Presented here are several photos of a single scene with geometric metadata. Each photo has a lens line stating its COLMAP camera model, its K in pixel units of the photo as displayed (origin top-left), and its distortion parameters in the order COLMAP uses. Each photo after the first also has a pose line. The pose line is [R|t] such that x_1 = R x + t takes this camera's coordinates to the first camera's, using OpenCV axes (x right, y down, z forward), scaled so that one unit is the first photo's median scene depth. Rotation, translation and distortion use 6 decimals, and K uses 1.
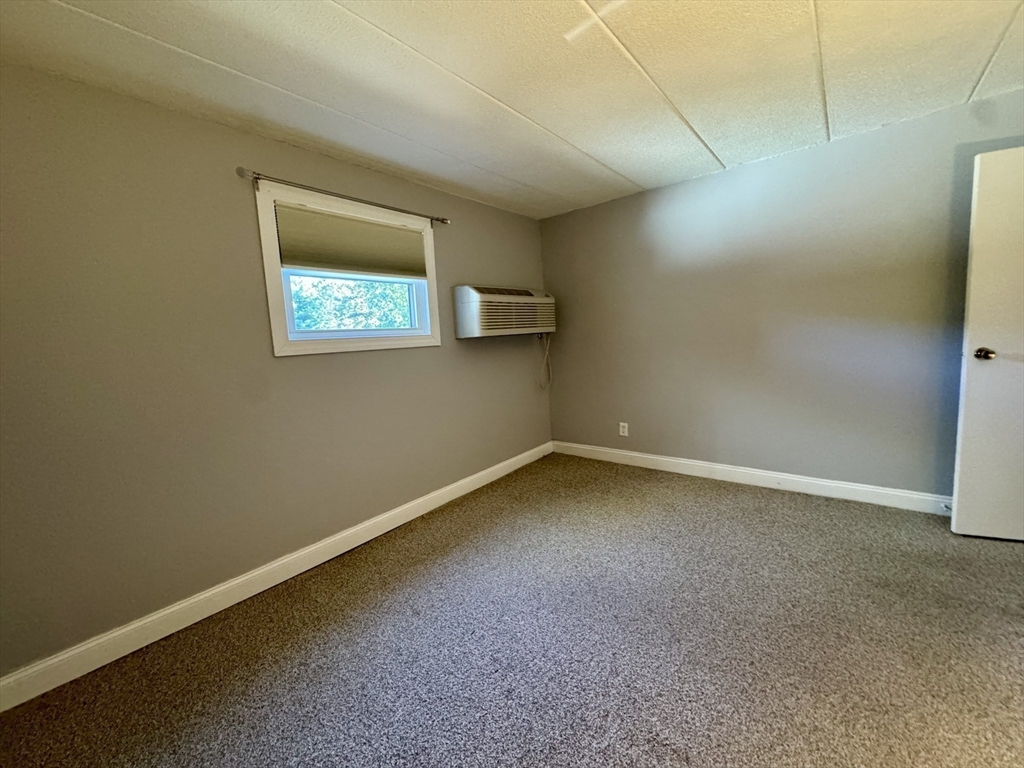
lens RADIAL K [[416.5, 0, 508.7], [0, 416.5, 380.1], [0, 0, 1]] dist [-0.001062, -0.000166]
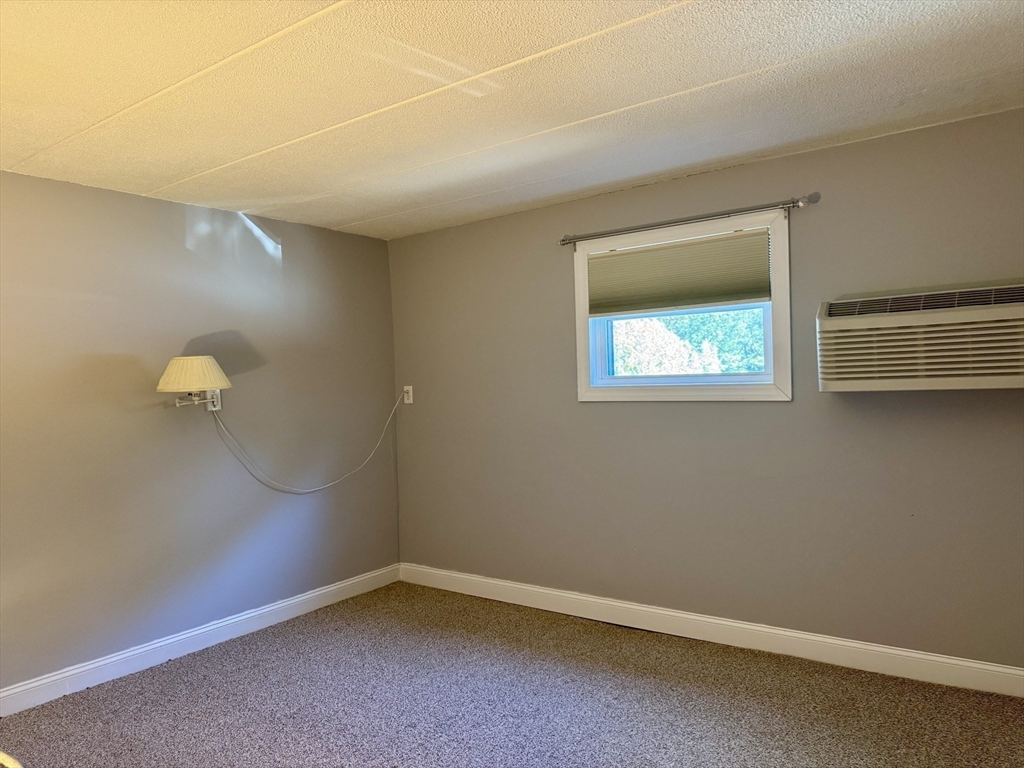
lens RADIAL K [[723.0, 0, 519.1], [0, 723.0, 384.9], [0, 0, 1]] dist [0.080372, -0.104214]
pose [[0.043306, 0.061537, -0.997165, 1.043443], [-0.080095, 0.995102, 0.057932, -0.159015], [0.995846, 0.077359, 0.048023, 0.614323]]
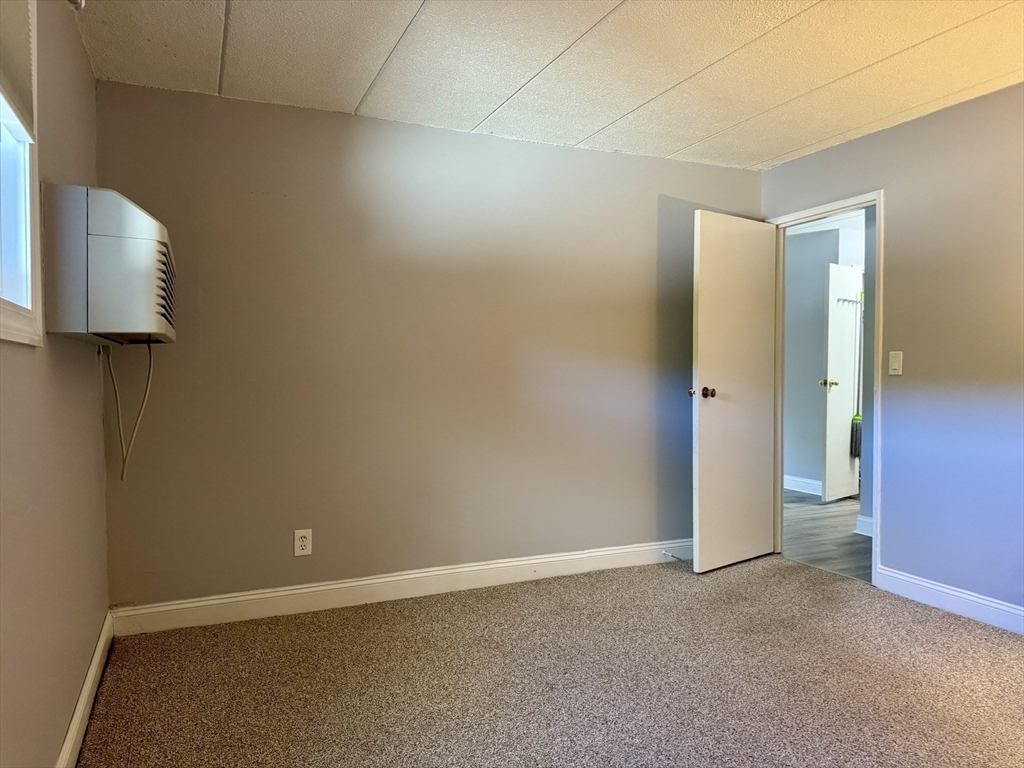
lens RADIAL K [[723.0, 0, 519.1], [0, 723.0, 384.9], [0, 0, 1]] dist [0.080372, -0.104214]
pose [[0.440006, 0.036953, 0.897234, -0.585799], [0.075845, 0.994054, -0.078136, 0.020612], [-0.894786, 0.102431, 0.434587, 0.482753]]
